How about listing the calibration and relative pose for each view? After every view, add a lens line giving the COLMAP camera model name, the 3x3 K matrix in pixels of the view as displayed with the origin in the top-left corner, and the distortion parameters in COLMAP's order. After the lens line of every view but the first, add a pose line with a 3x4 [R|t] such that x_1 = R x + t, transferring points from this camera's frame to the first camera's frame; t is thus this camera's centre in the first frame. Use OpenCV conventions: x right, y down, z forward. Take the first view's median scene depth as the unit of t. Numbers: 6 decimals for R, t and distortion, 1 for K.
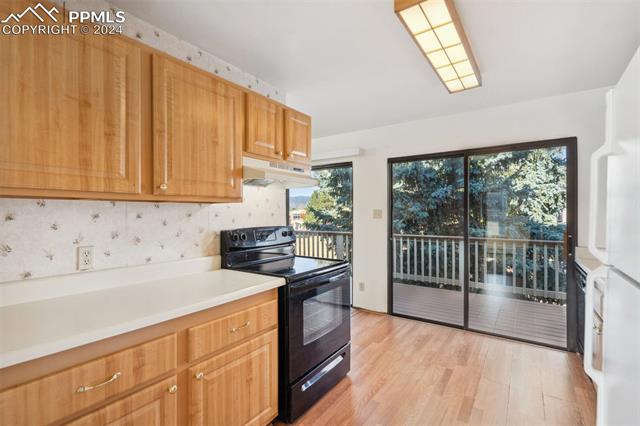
lens RADIAL K [[288.2, 0, 320.0], [0, 288.2, 213.0], [0, 0, 1]] dist [-0.002097, 0.000290]
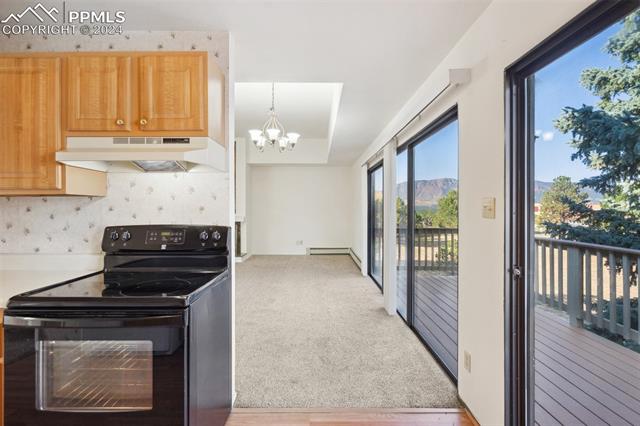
lens RADIAL K [[285.0, 0, 319.5], [0, 285.0, 207.0], [0, 0, 1]] dist [-0.001816, -0.000297]
pose [[0.586225, 0.003191, -0.810142, 0.812583], [-0.000191, 0.999993, 0.003801, -0.002932], [0.810148, -0.002073, 0.586221, 1.122696]]
